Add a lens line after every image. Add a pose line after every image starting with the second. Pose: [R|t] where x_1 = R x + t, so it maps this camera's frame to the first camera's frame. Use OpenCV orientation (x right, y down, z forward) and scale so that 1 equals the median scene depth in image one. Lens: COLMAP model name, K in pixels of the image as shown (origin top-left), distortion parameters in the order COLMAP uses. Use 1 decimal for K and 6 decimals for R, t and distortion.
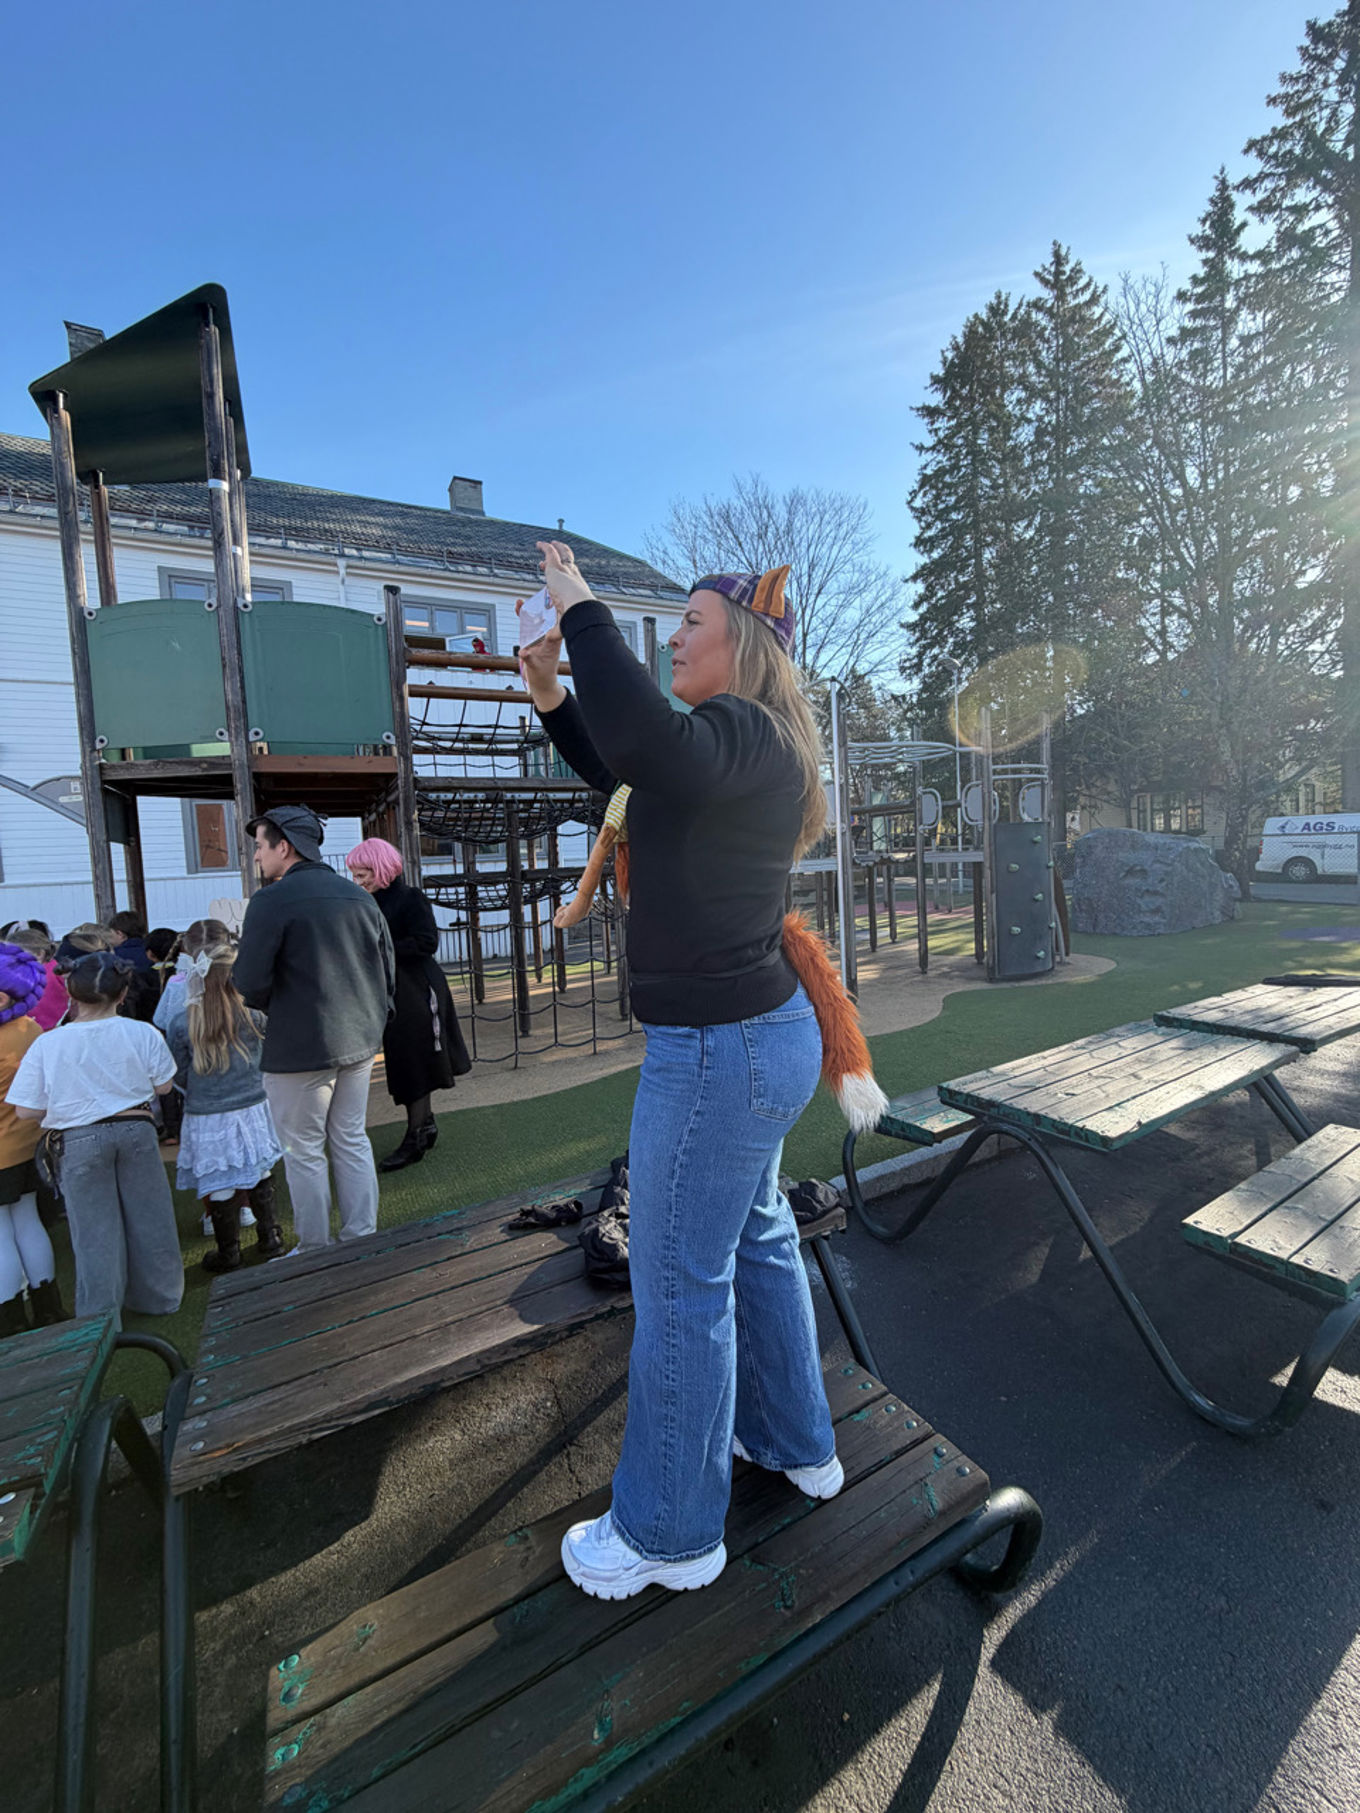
lens RADIAL K [[729.9, 0, 677.7], [0, 729.9, 905.3], [0, 0, 1]] dist [0.003370, 0.000088]
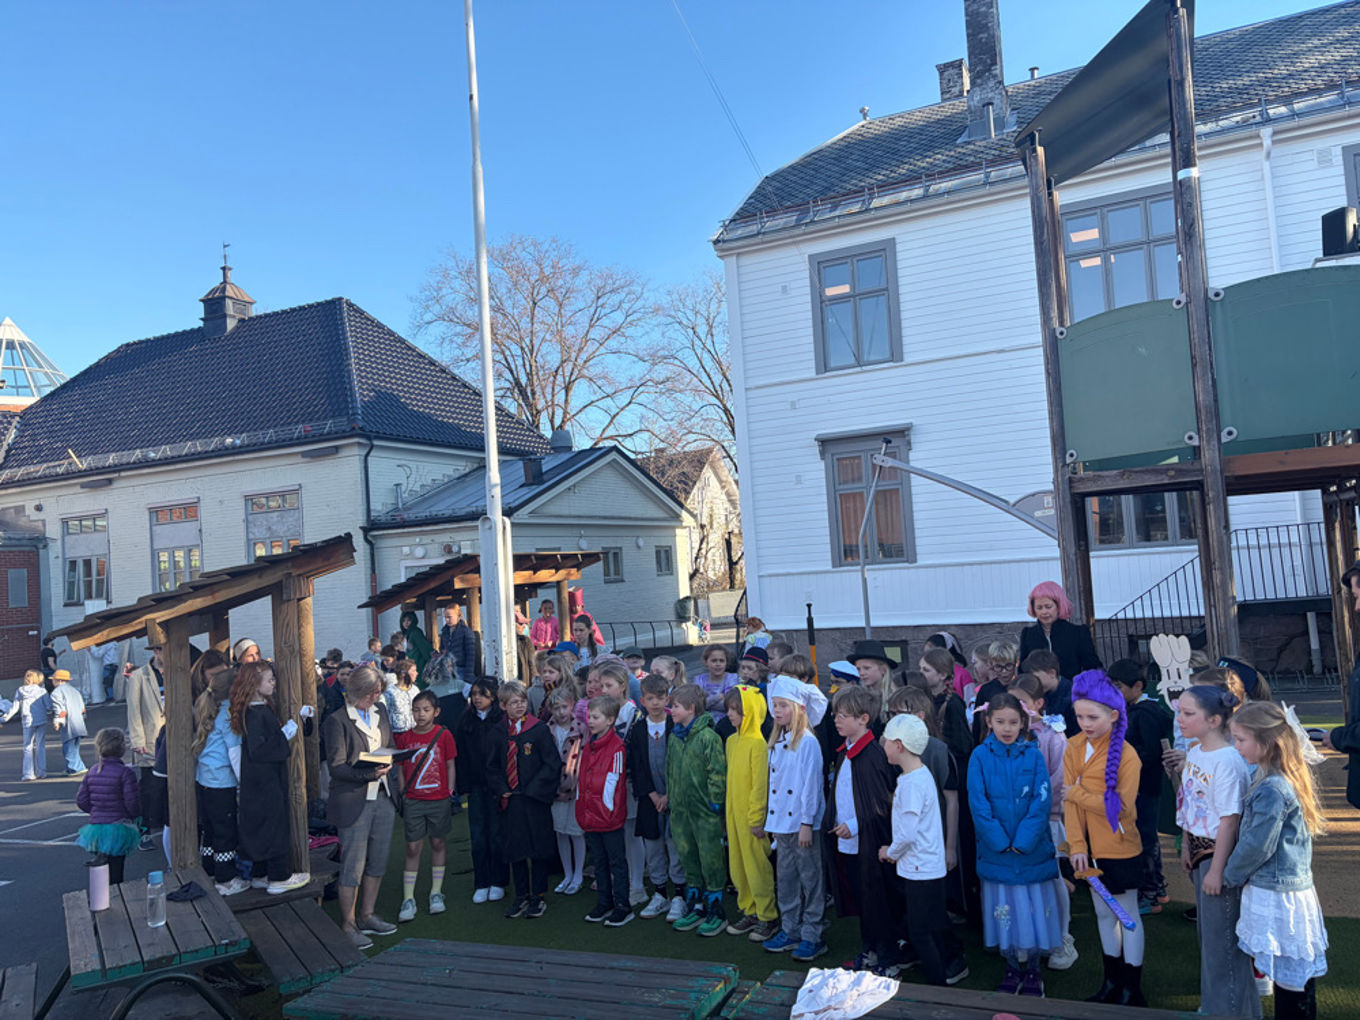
lens RADIAL K [[1032.1, 0, 680.5], [0, 1032.1, 515.6], [0, 0, 1]] dist [0.014270, -0.002409]
pose [[0.607840, -0.027802, -0.793572, 0.014486], [-0.012487, 0.998929, -0.044560, -0.070911], [0.793961, 0.036995, 0.606842, -0.291003]]
